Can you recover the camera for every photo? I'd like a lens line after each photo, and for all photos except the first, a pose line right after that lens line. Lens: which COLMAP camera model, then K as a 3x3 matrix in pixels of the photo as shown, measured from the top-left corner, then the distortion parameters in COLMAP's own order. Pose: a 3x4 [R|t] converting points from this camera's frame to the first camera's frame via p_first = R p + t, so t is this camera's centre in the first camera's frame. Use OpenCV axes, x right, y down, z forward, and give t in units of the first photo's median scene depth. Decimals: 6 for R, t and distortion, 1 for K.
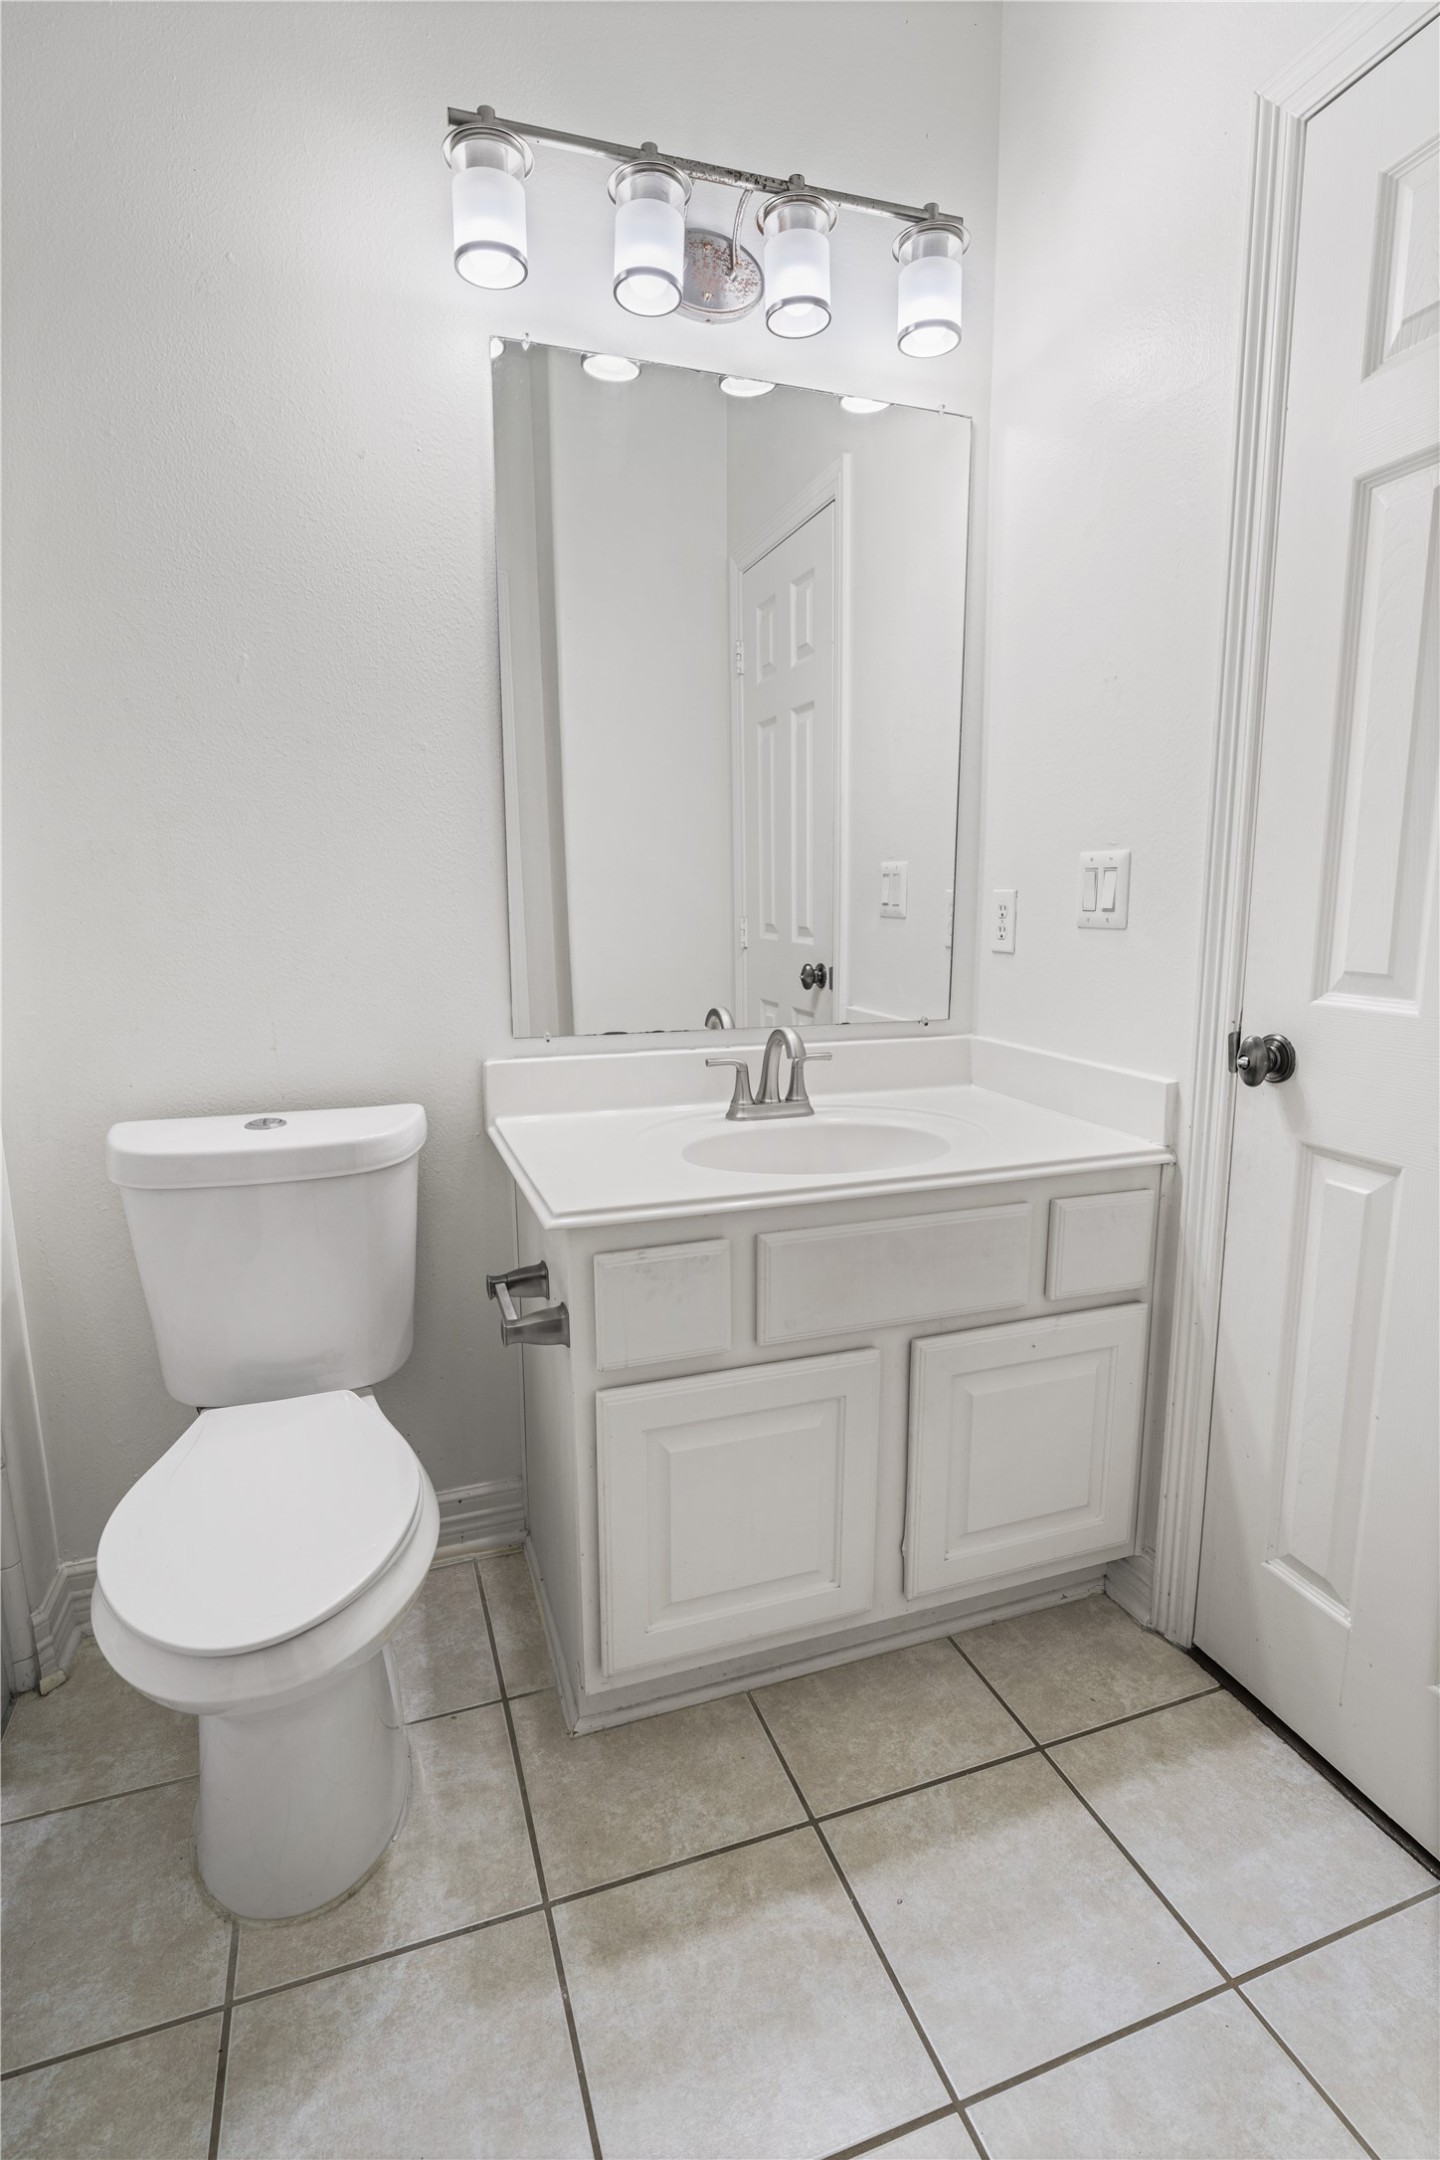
lens RADIAL K [[1046.5, 0, 719.0], [0, 1046.5, 1076.9], [0, 0, 1]] dist [0.003035, 0.001211]
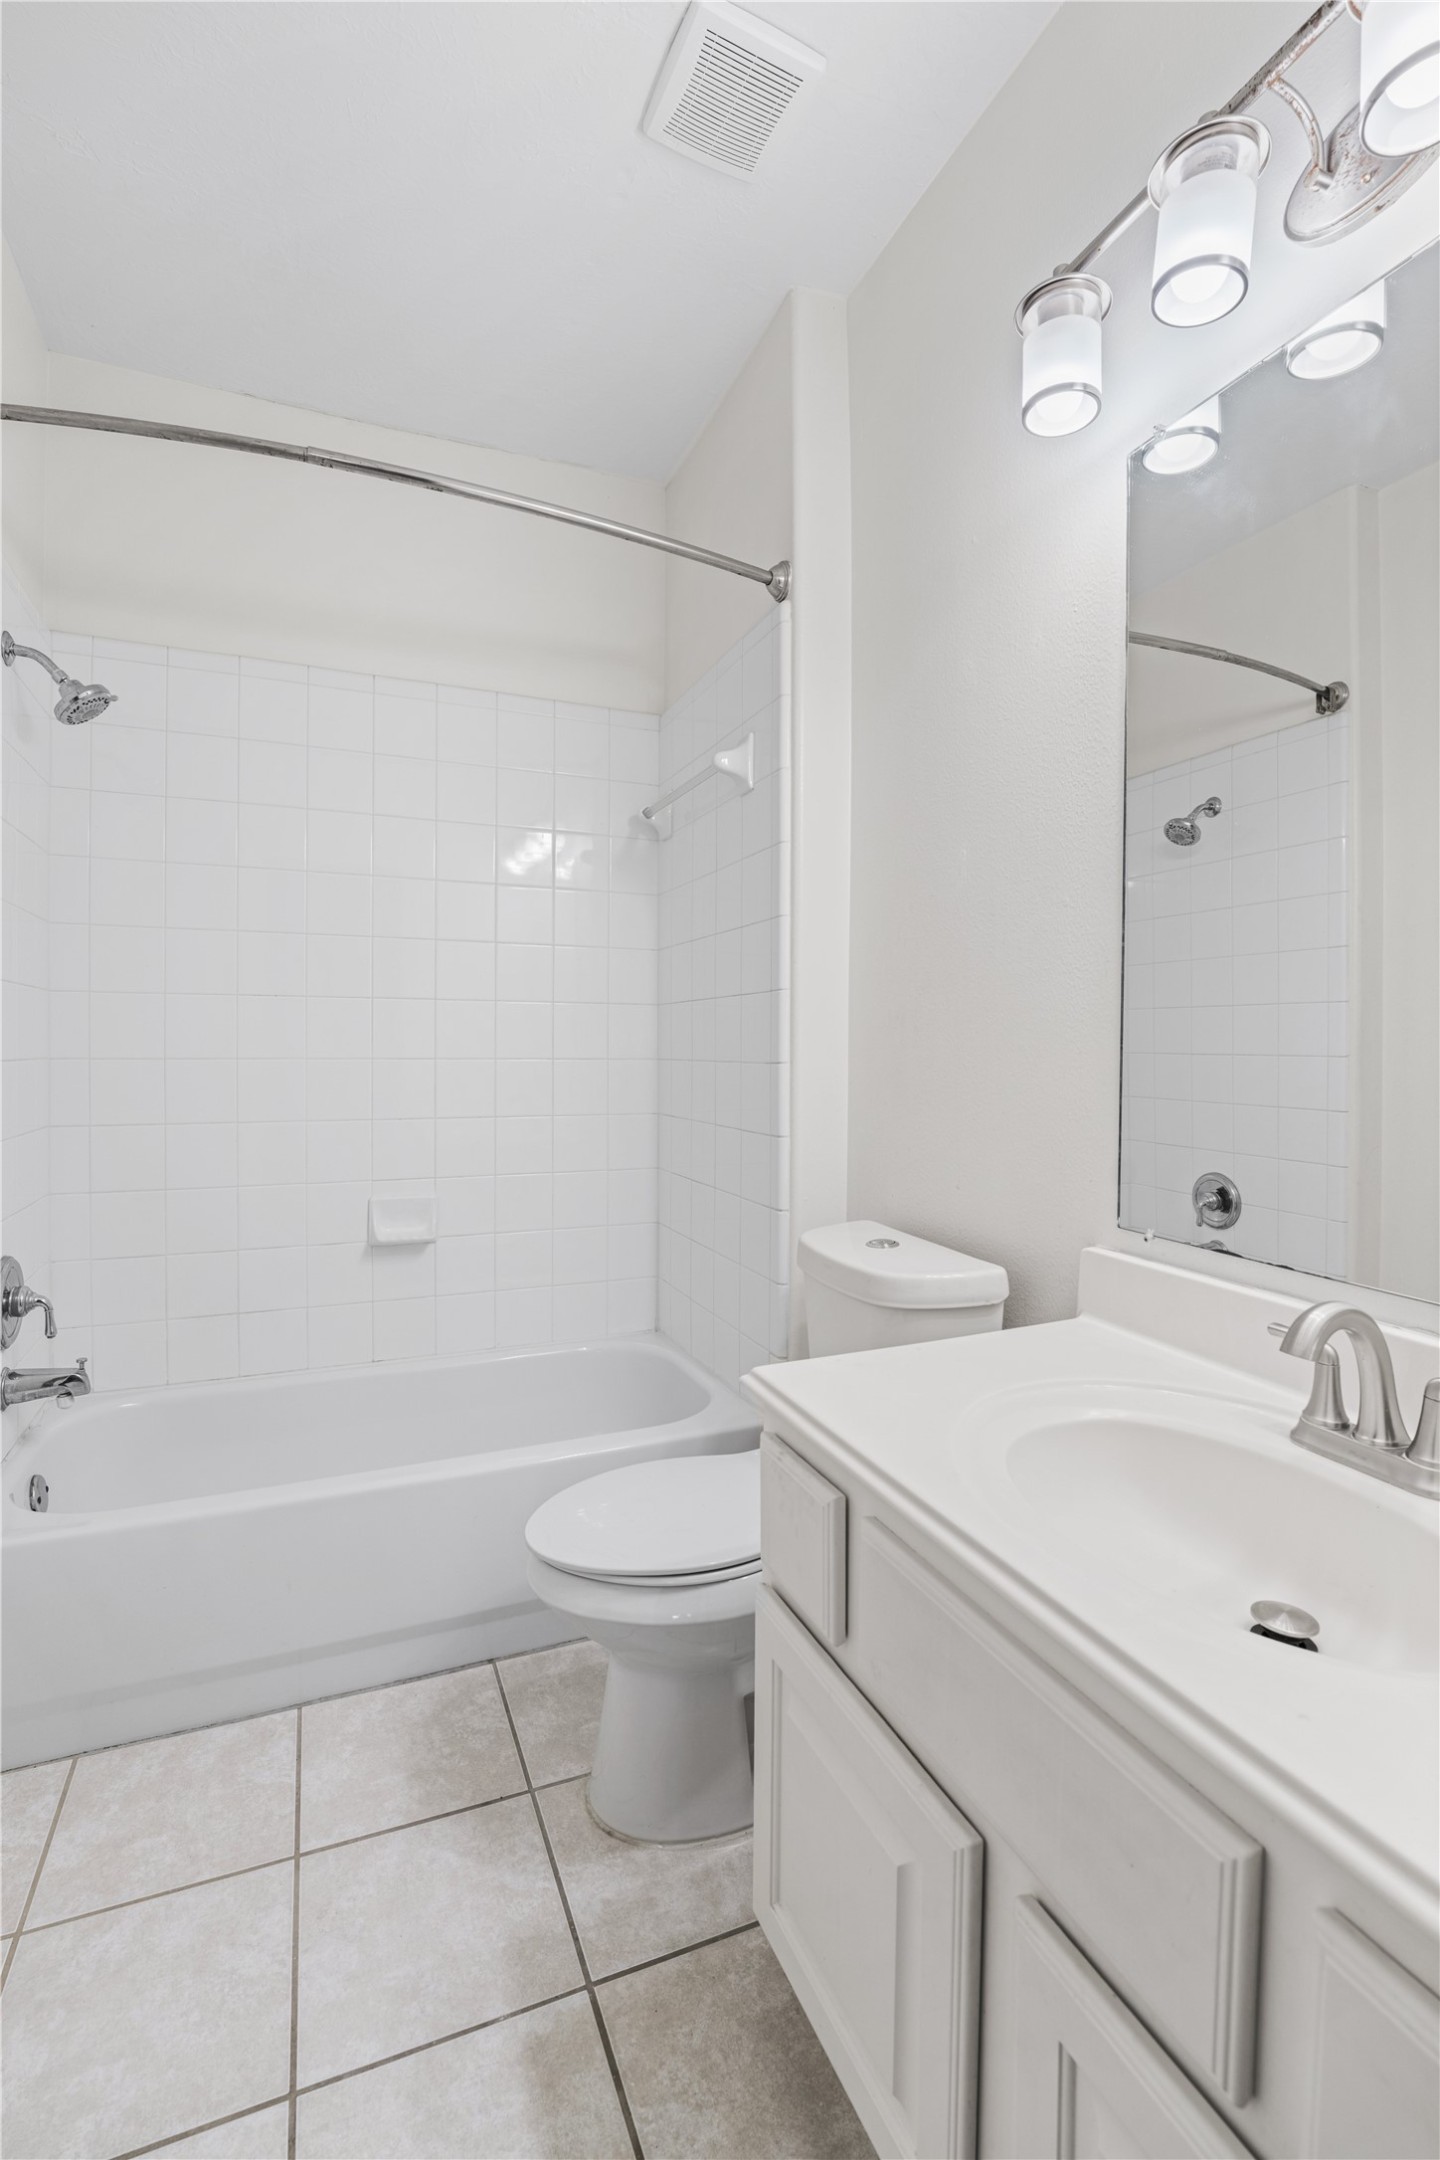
lens RADIAL K [[956.0, 0, 718.3], [0, 956.0, 1076.6], [0, 0, 1]] dist [-0.002507, 0.000258]
pose [[0.067574, 0.029321, -0.997283, 0.779350], [-0.179974, 0.983529, 0.016721, -0.160619], [0.981348, 0.178355, 0.071738, 0.883438]]
